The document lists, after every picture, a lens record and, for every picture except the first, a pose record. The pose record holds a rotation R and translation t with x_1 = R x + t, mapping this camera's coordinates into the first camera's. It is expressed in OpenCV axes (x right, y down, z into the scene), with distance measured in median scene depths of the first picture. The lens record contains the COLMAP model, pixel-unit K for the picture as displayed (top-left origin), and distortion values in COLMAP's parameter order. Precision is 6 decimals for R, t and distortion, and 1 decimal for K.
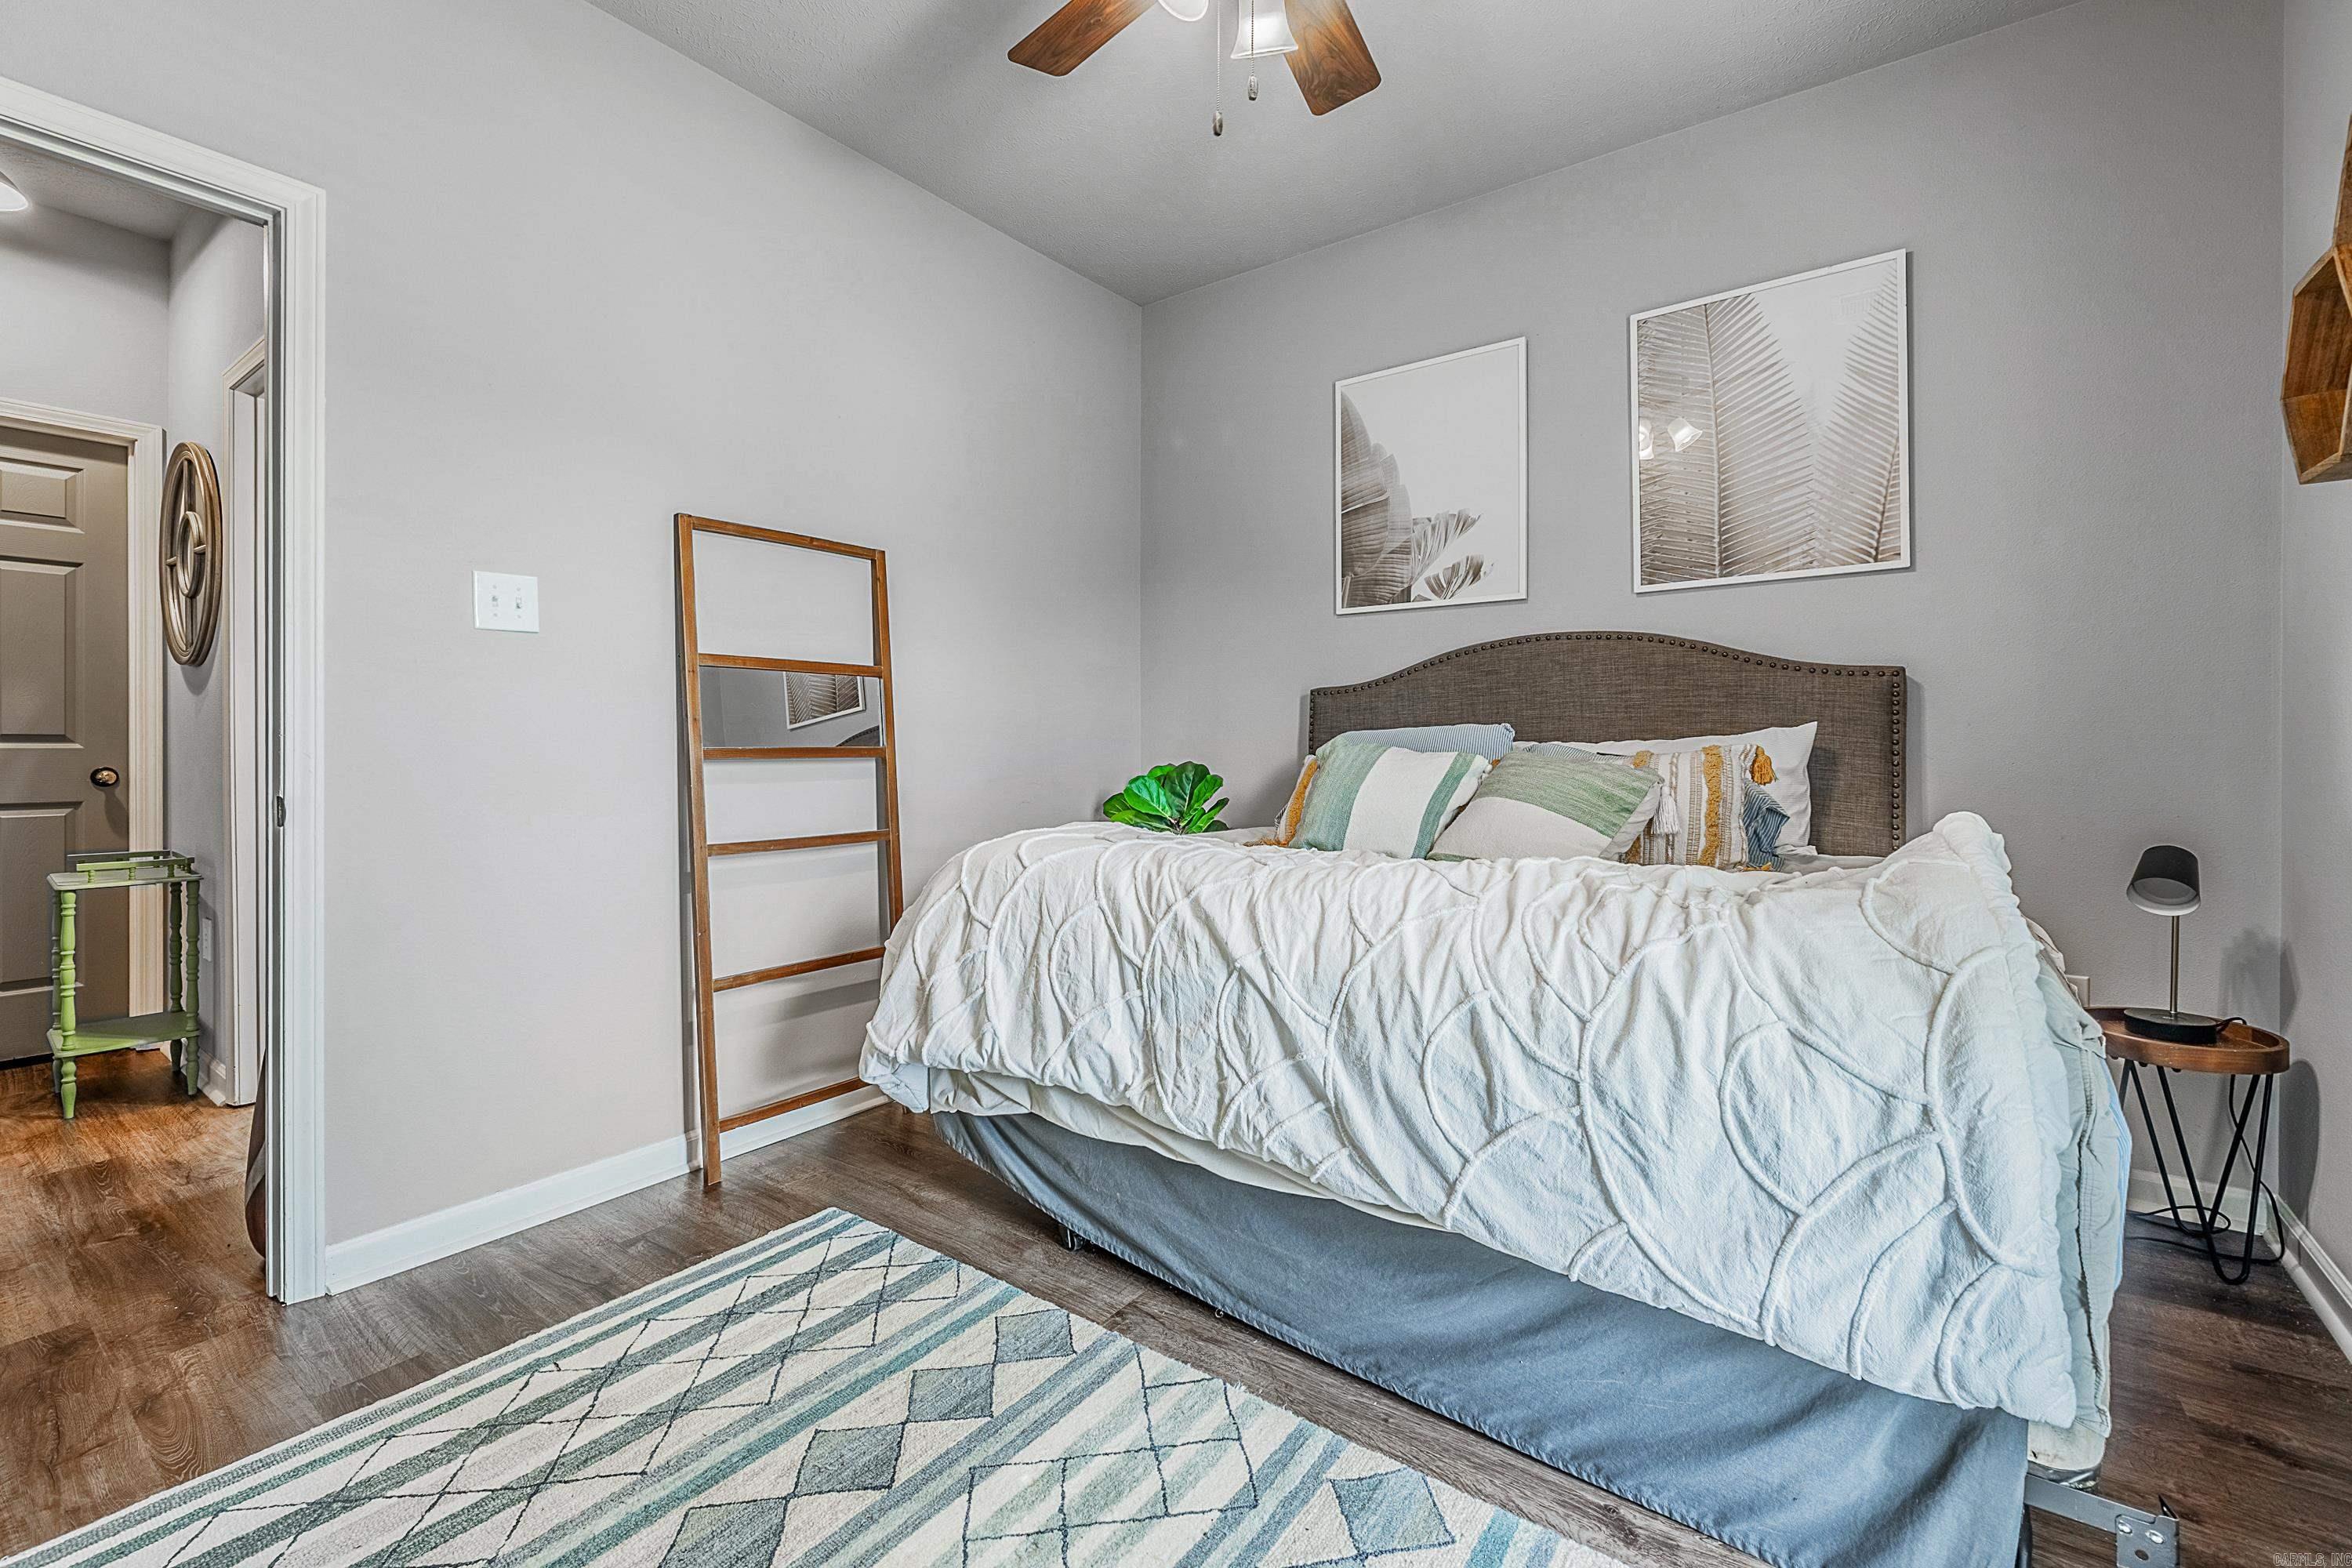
lens RADIAL K [[997.3, 0, 1173.8], [0, 997.3, 762.3], [0, 0, 1]] dist [-0.005246, -0.000325]
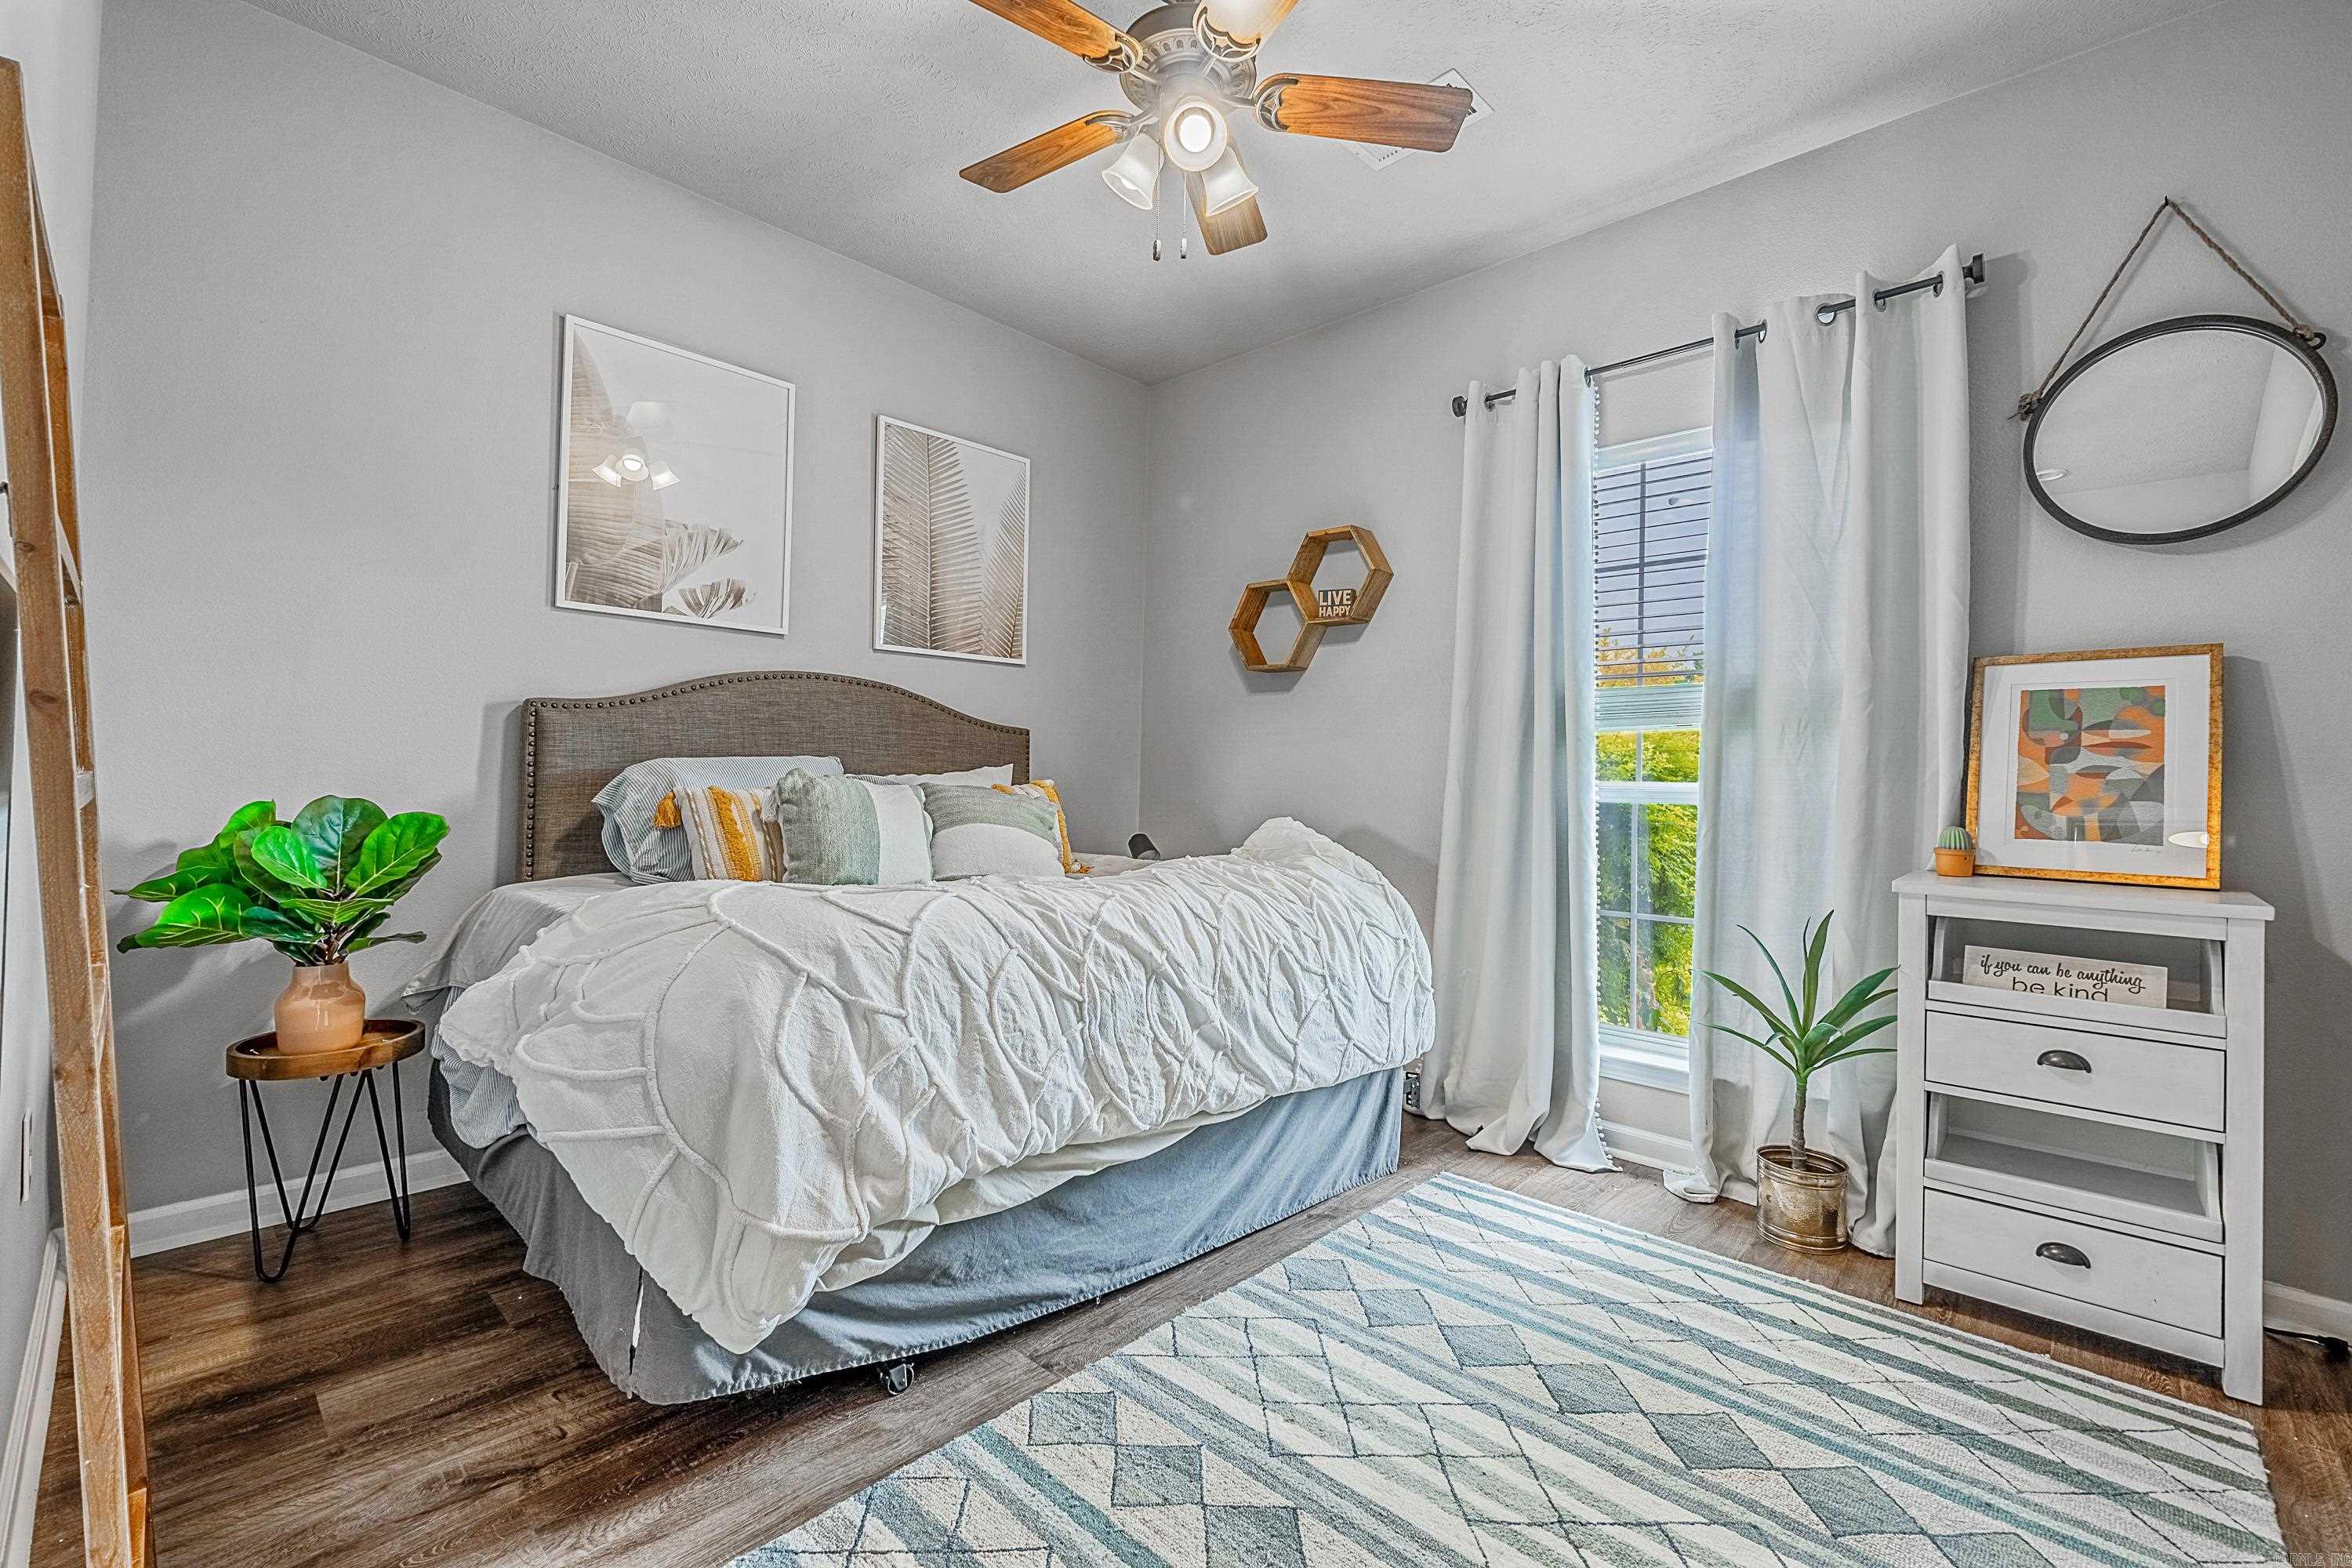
lens RADIAL K [[997.3, 0, 1175.0], [0, 997.3, 780.4], [0, 0, 1]] dist [-0.005246, -0.000325]
pose [[0.119110, 0.002953, 0.992877, -1.027551], [-0.000800, 0.999996, -0.002878, -0.016437], [-0.992881, -0.000451, 0.119112, 0.776413]]
